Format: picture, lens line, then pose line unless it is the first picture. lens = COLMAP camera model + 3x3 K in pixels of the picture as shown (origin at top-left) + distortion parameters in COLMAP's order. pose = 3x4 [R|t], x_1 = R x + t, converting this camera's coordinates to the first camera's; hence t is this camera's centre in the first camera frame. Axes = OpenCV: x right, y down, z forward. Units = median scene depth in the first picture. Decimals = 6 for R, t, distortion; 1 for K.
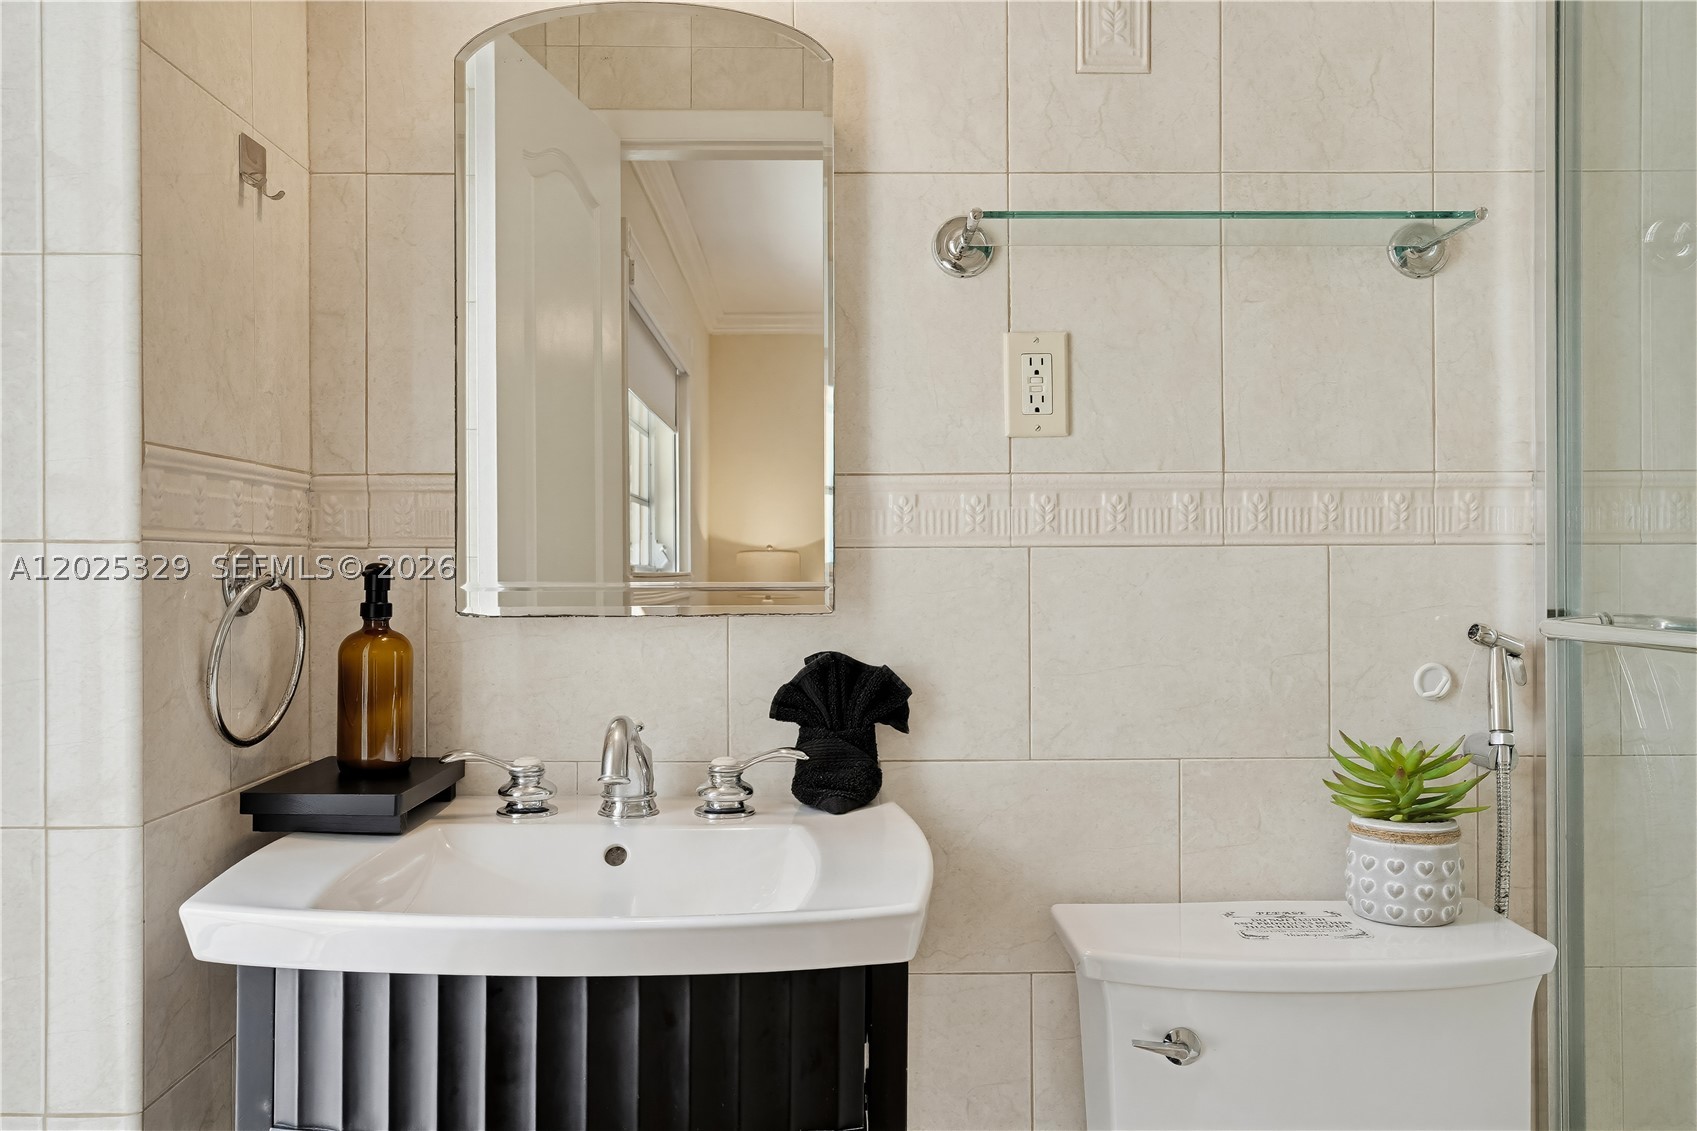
lens RADIAL K [[1385.2, 0, 848.5], [0, 1385.2, 565.5], [0, 0, 1]] dist [-0.012863, -0.003672]
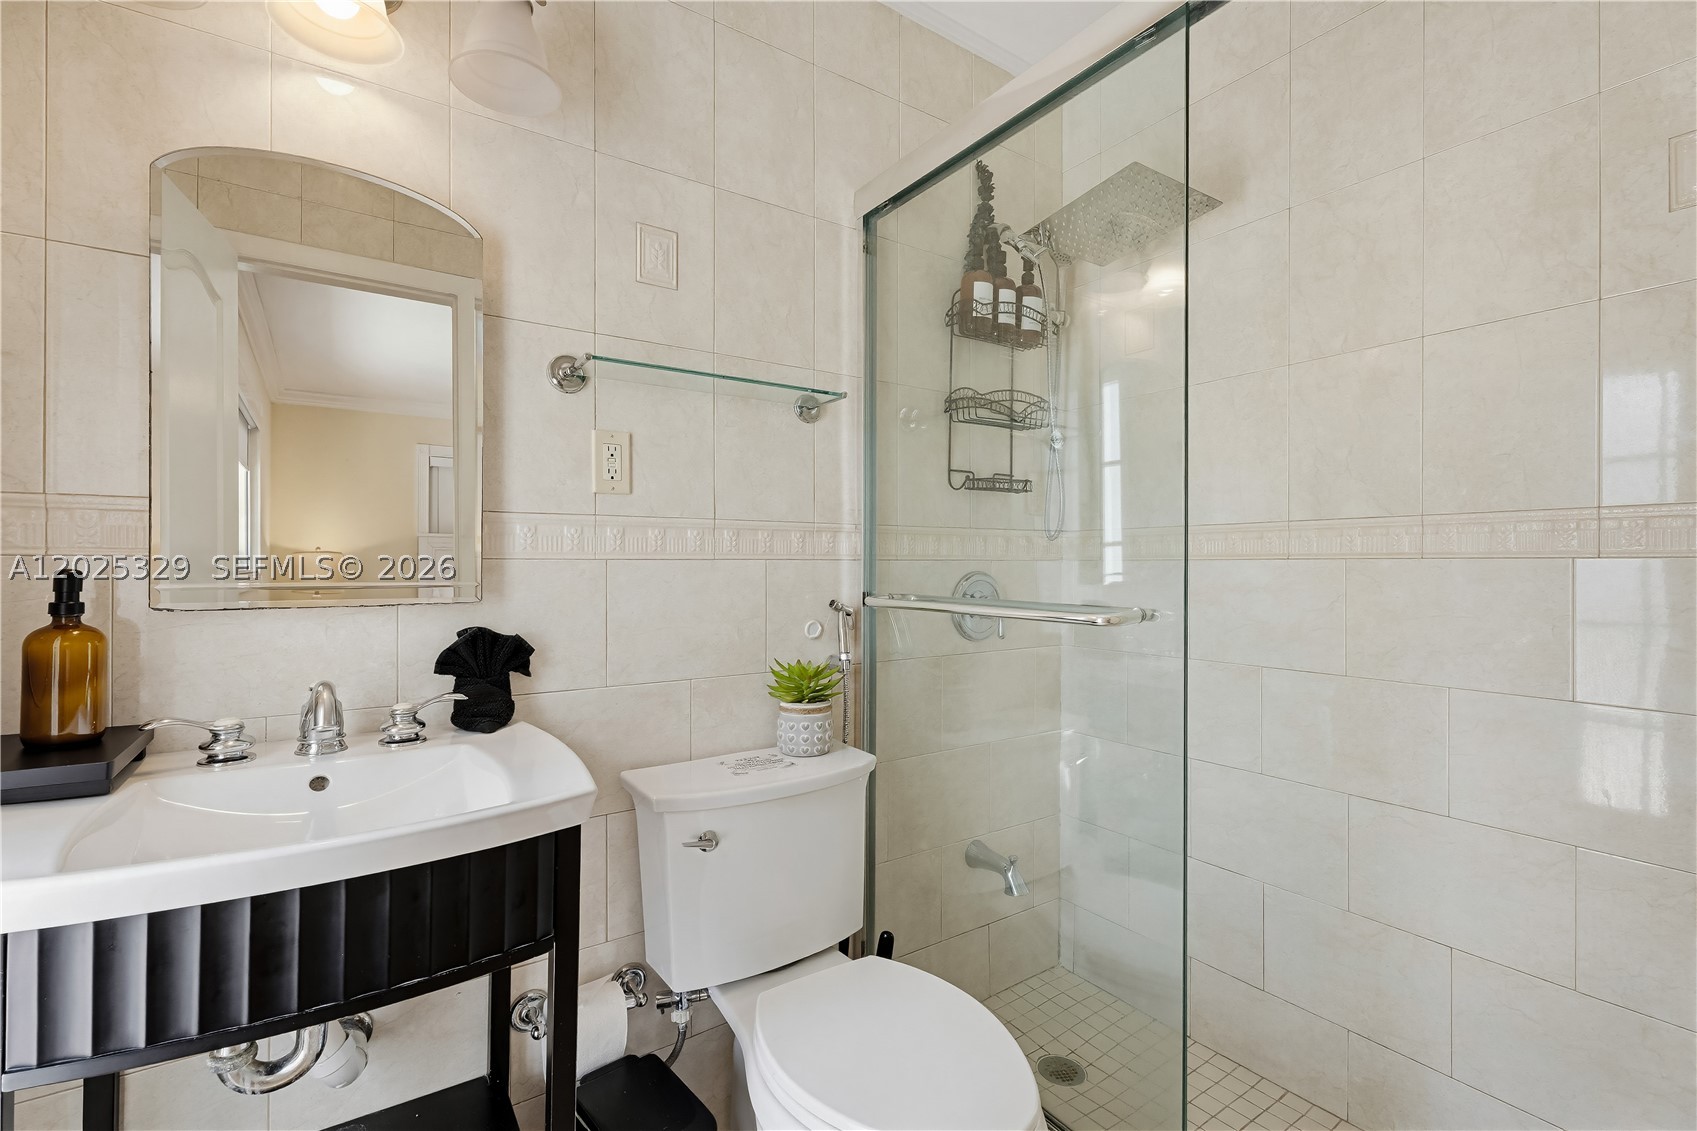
lens RADIAL K [[759.2, 0, 848.5], [0, 759.2, 565.5], [0, 0, 1]] dist [0.001152, 0.000125]
pose [[0.832363, 0.004149, 0.554215, -0.140750], [-0.004843, 0.999988, -0.000212, -0.007629], [-0.554209, -0.002508, 0.832374, 0.080374]]
